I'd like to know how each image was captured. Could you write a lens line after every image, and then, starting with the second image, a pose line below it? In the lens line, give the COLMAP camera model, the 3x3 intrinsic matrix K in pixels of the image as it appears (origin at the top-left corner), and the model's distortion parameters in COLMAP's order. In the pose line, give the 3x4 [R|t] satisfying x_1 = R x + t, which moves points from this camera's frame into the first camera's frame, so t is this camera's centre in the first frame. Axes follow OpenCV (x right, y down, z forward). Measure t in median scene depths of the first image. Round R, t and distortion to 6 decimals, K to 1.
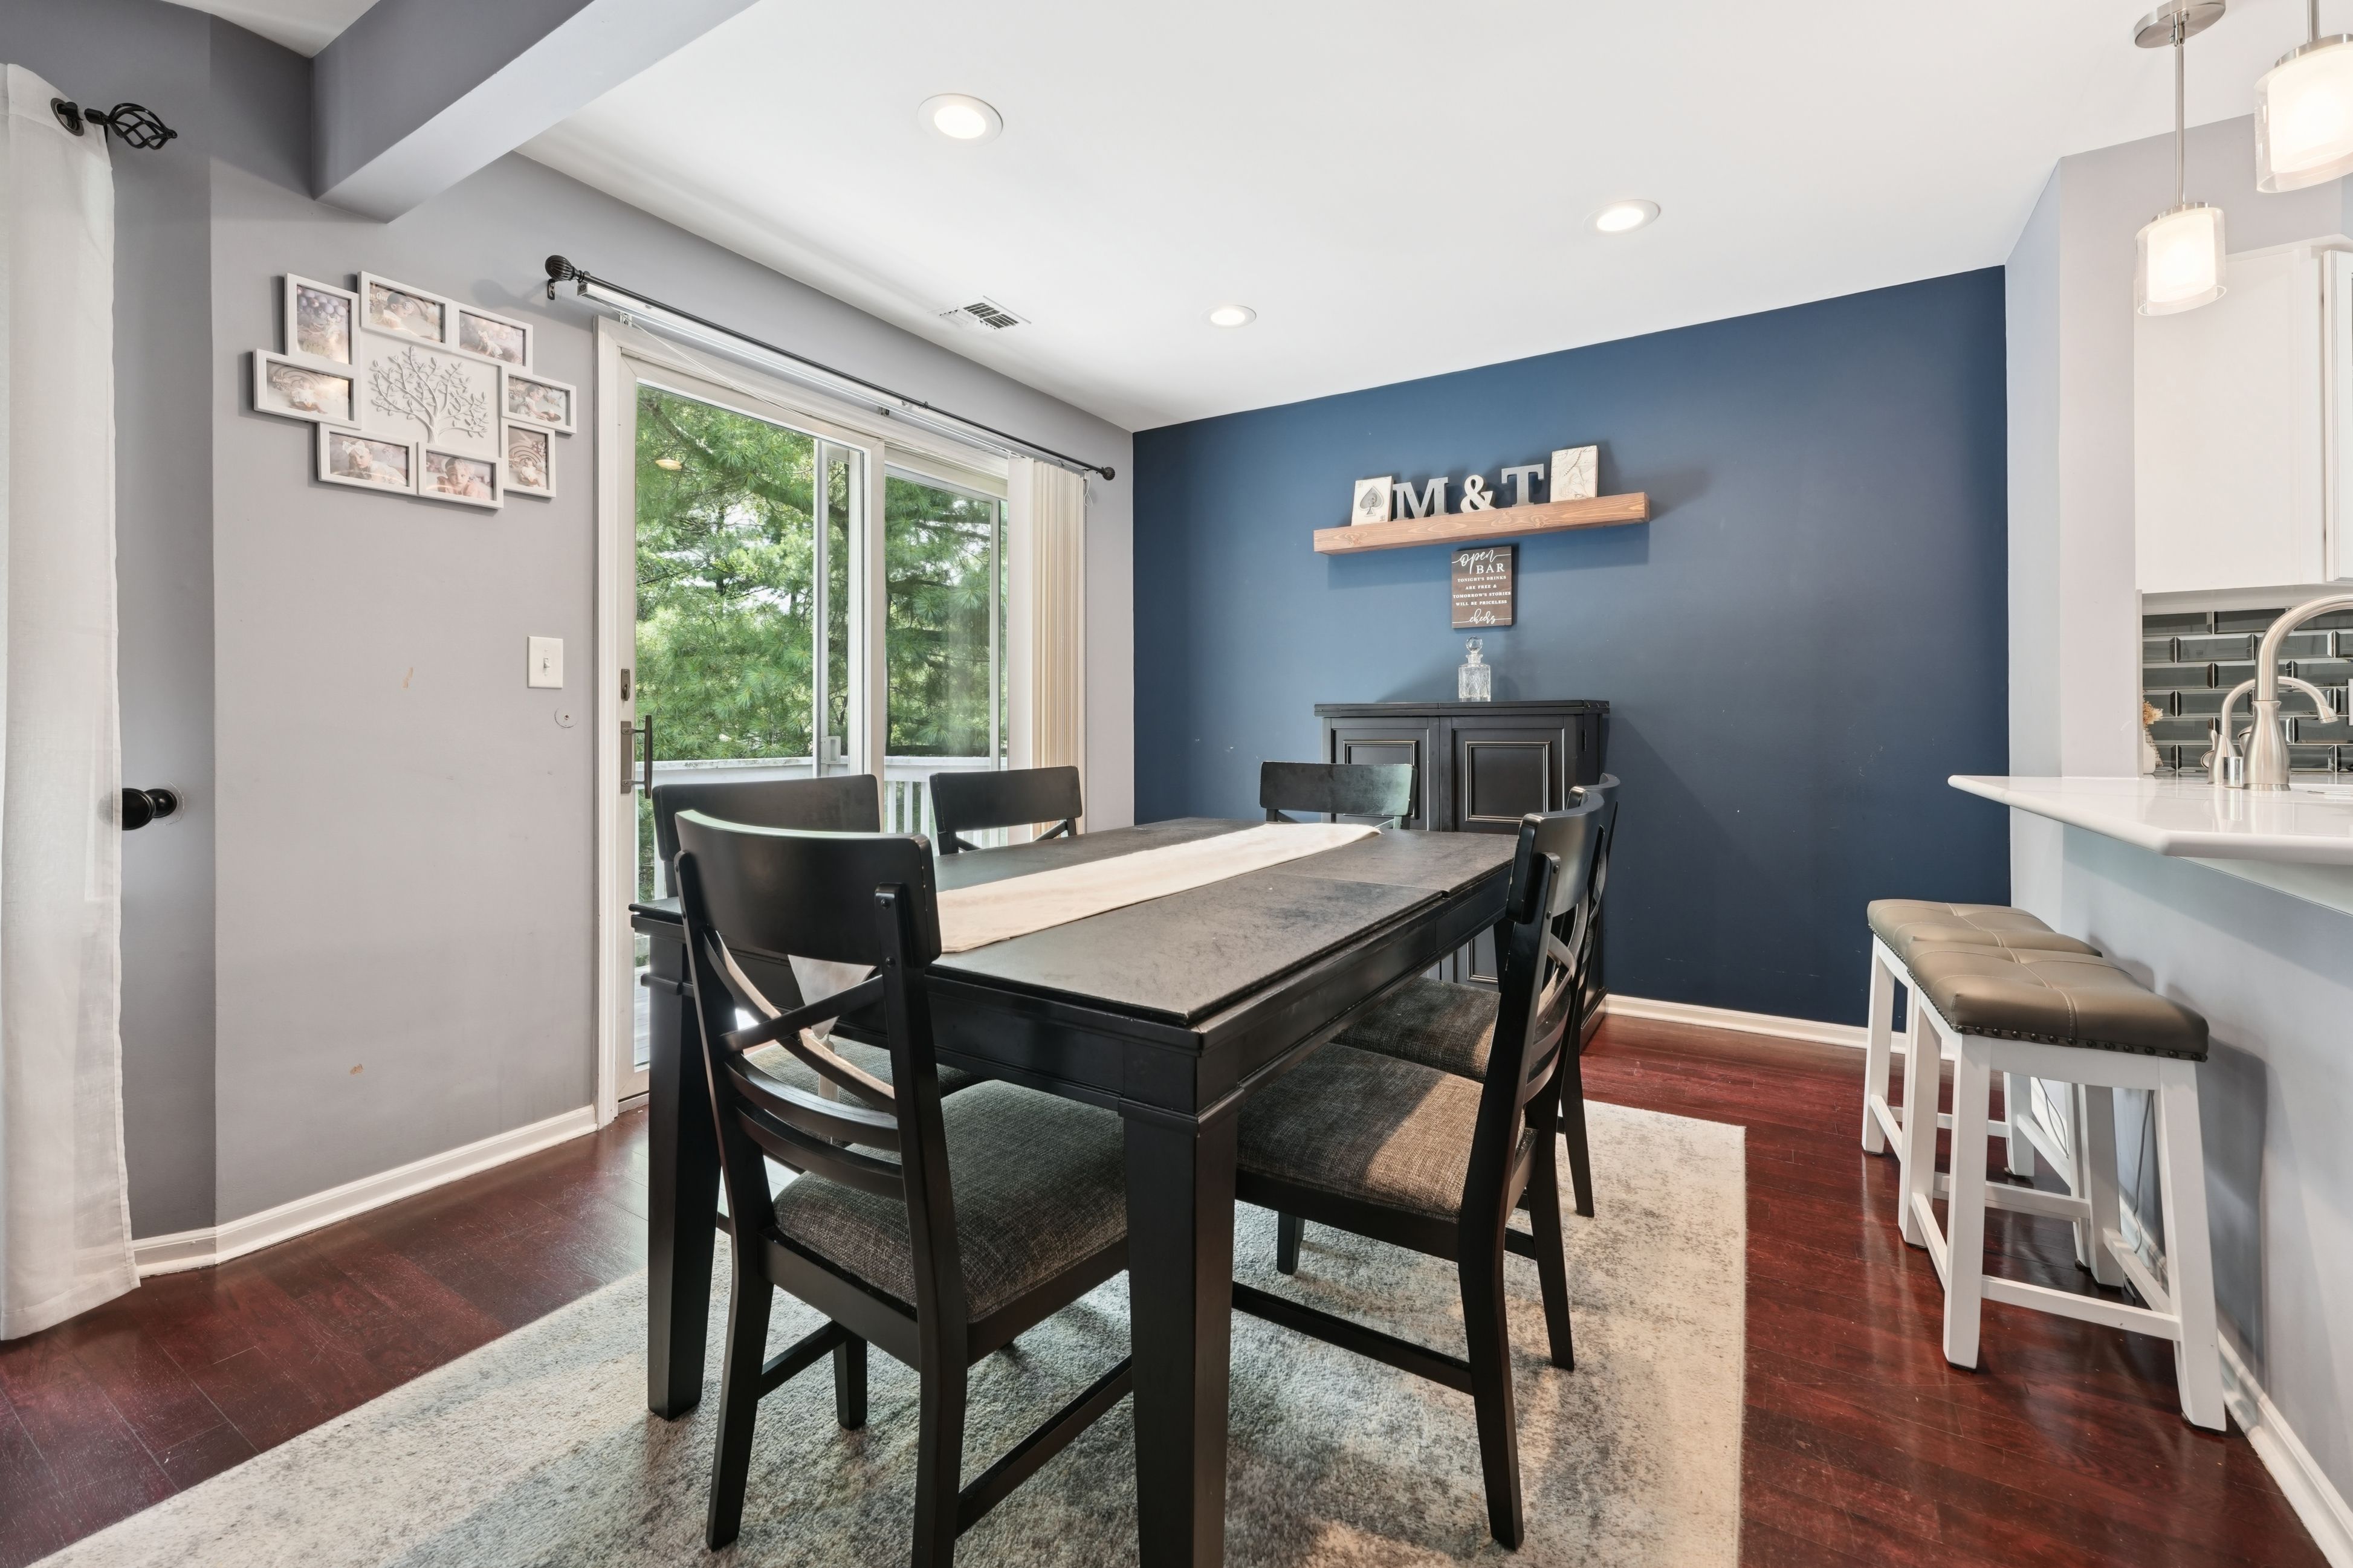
lens RADIAL K [[961.7, 0, 1186.0], [0, 961.7, 723.6], [0, 0, 1]] dist [-0.004264, -0.000022]
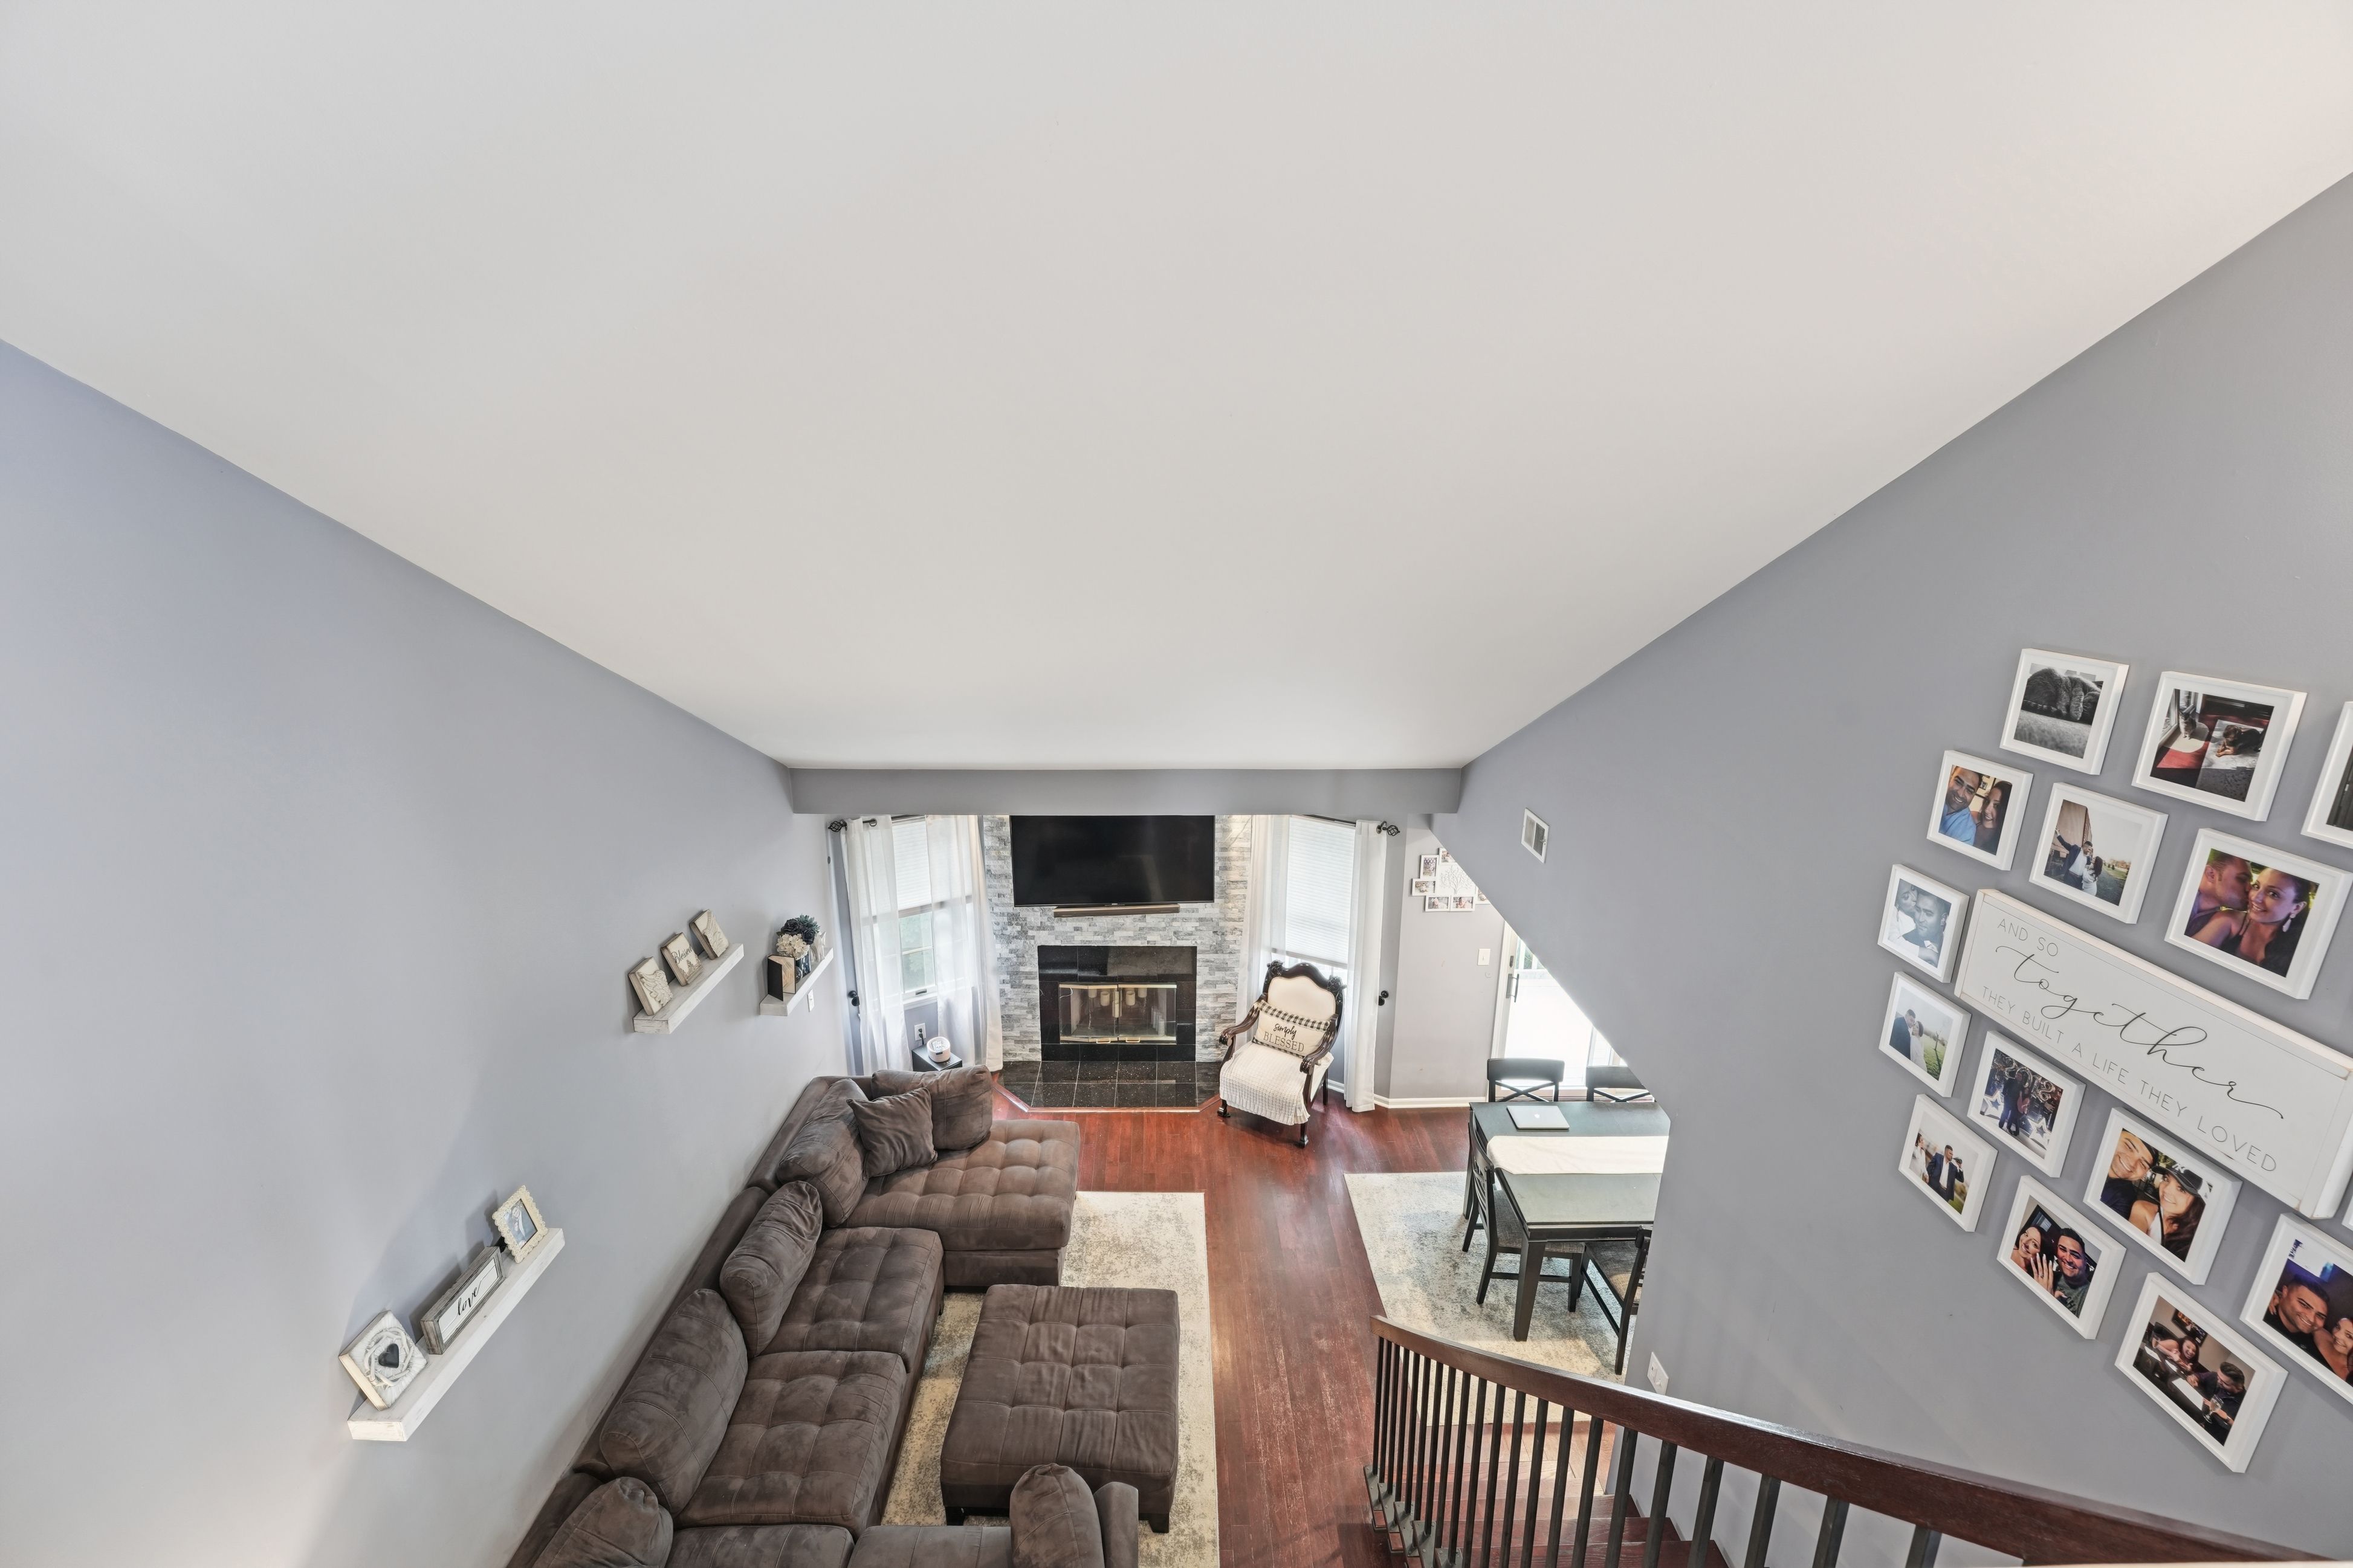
lens RADIAL K [[961.7, 0, 1172.0], [0, 961.7, 790.6], [0, 0, 1]] dist [-0.004264, -0.000022]
pose [[0.532244, 0.234914, -0.813346, 0.697226], [0.001779, 0.960418, 0.278557, -0.891637], [0.846589, -0.149707, 0.510759, -0.776640]]
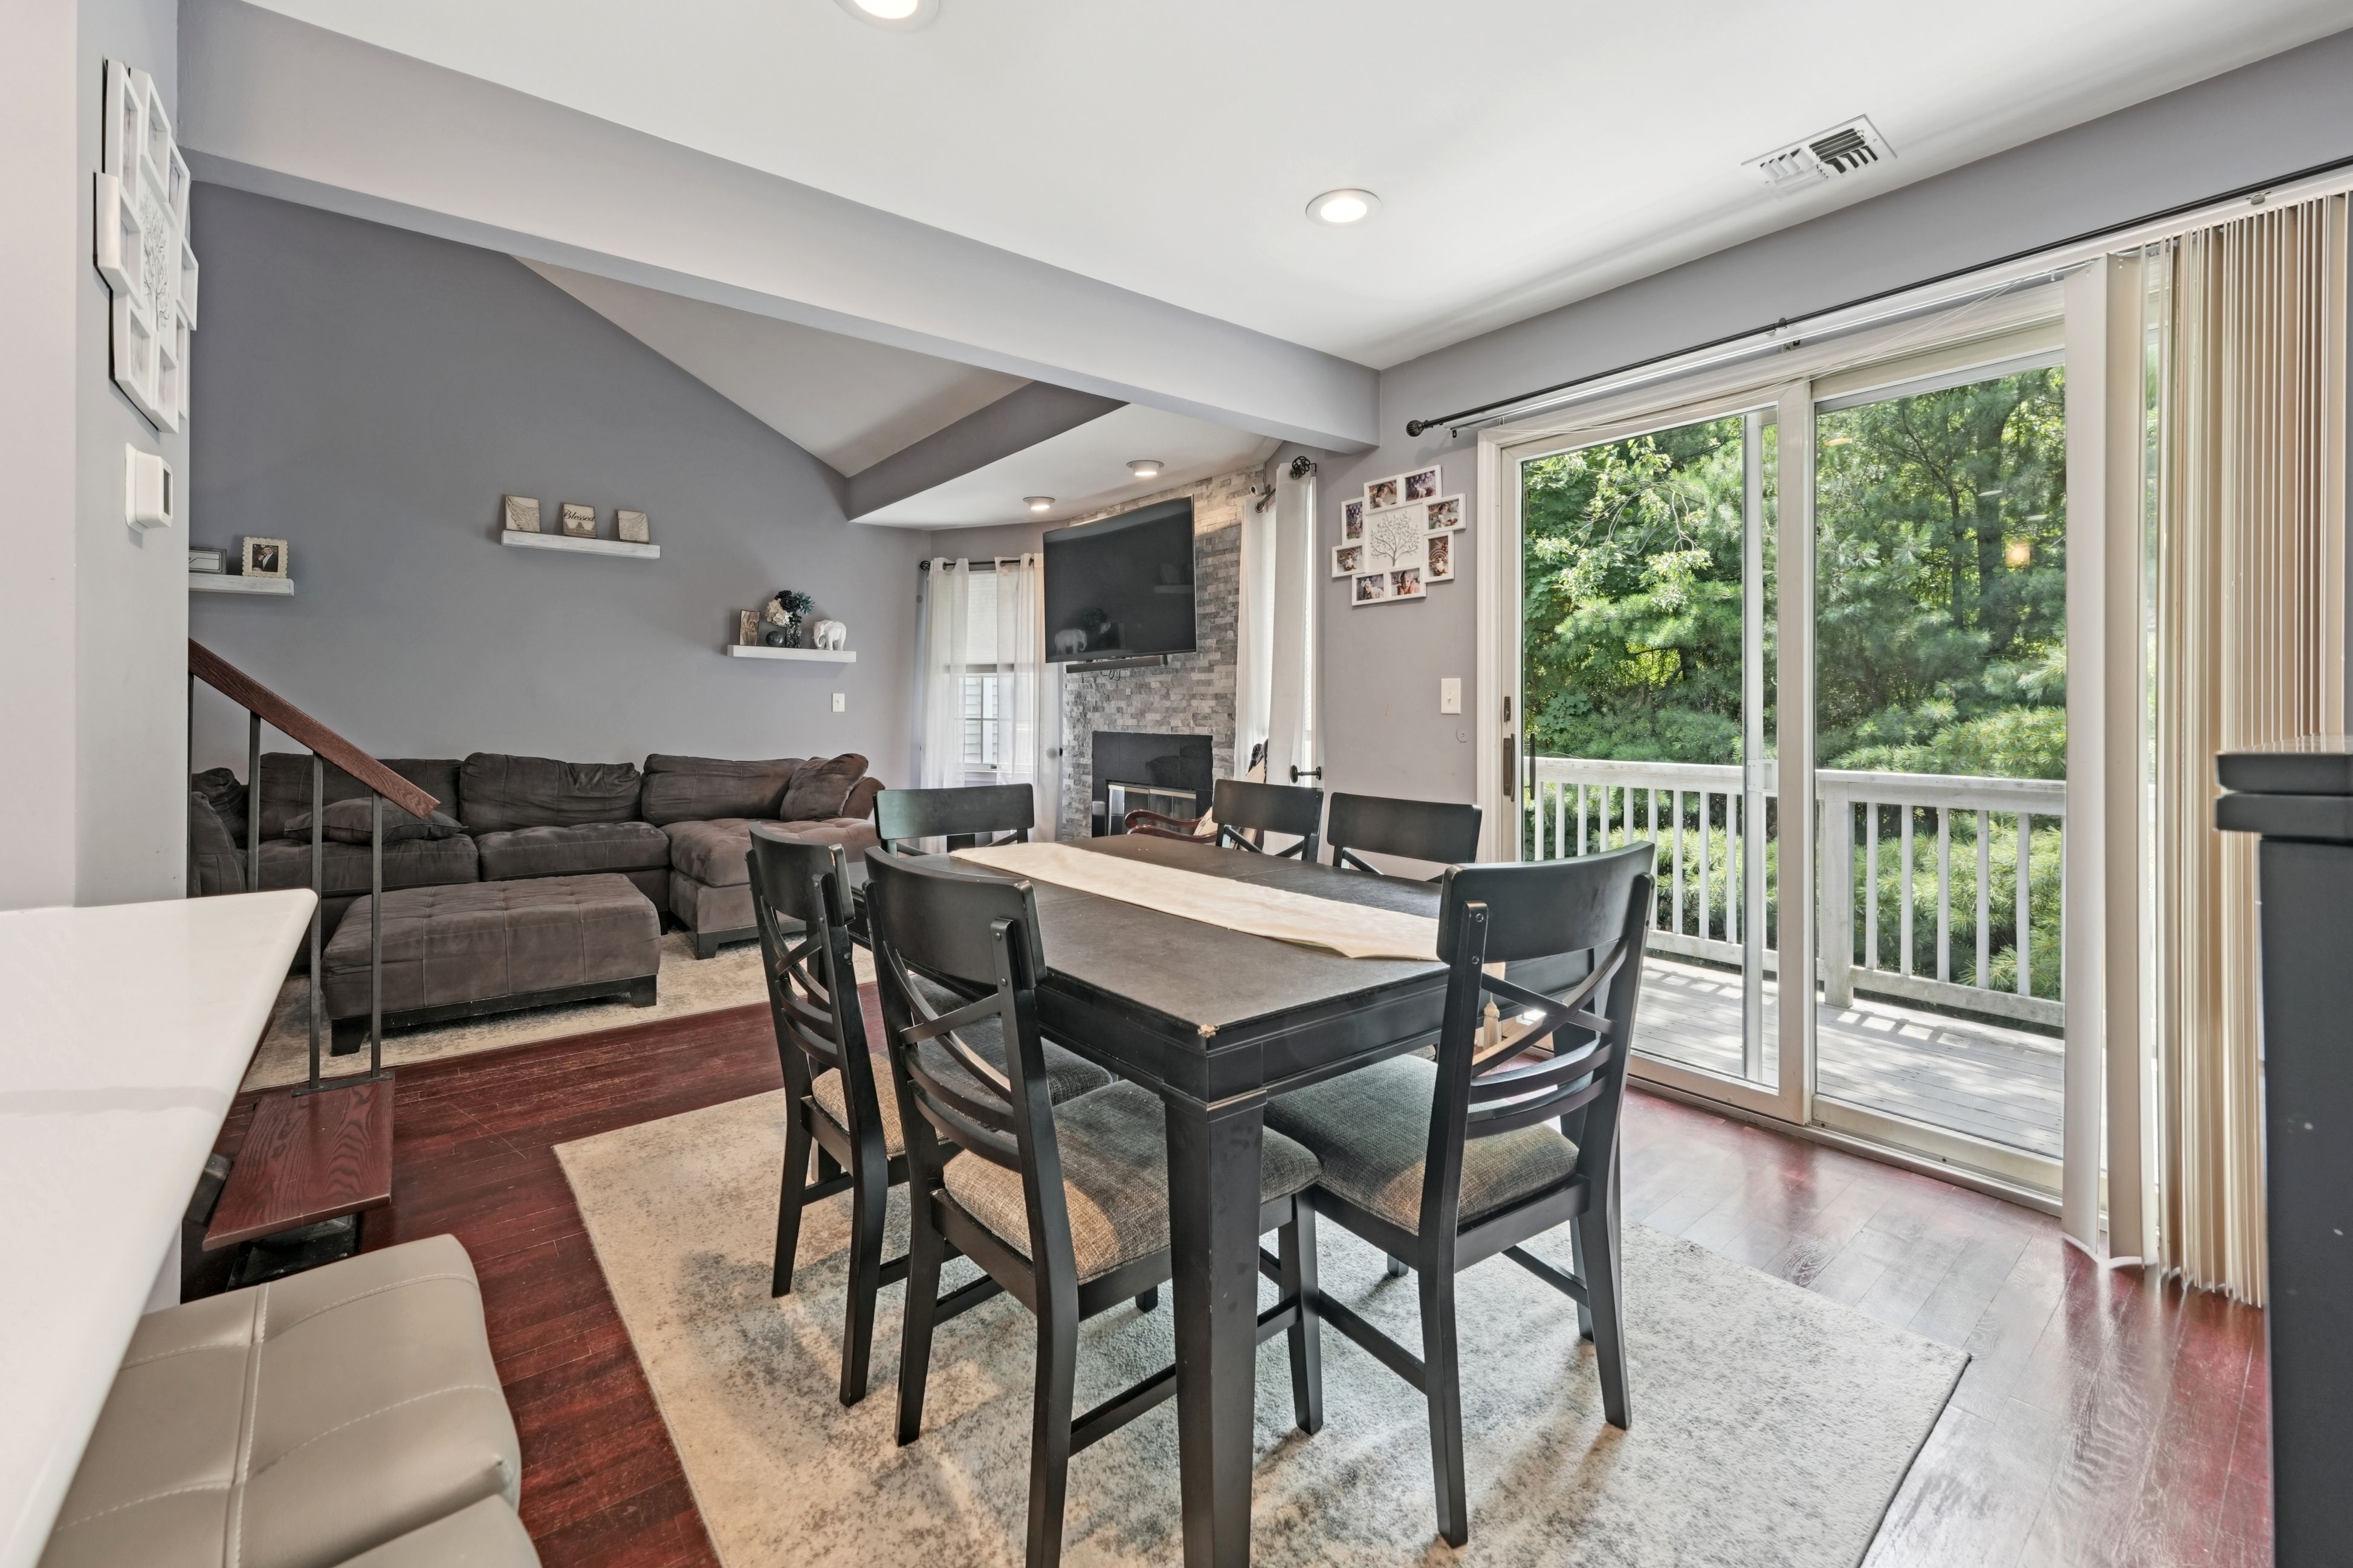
lens RADIAL K [[961.7, 0, 1190.5], [0, 961.7, 726.9], [0, 0, 1]] dist [-0.004264, -0.000022]
pose [[-0.330387, 0.013609, -0.943747, 0.543442], [0.002643, 0.999905, 0.013494, -0.025501], [0.943842, 0.001964, -0.330392, 0.741810]]
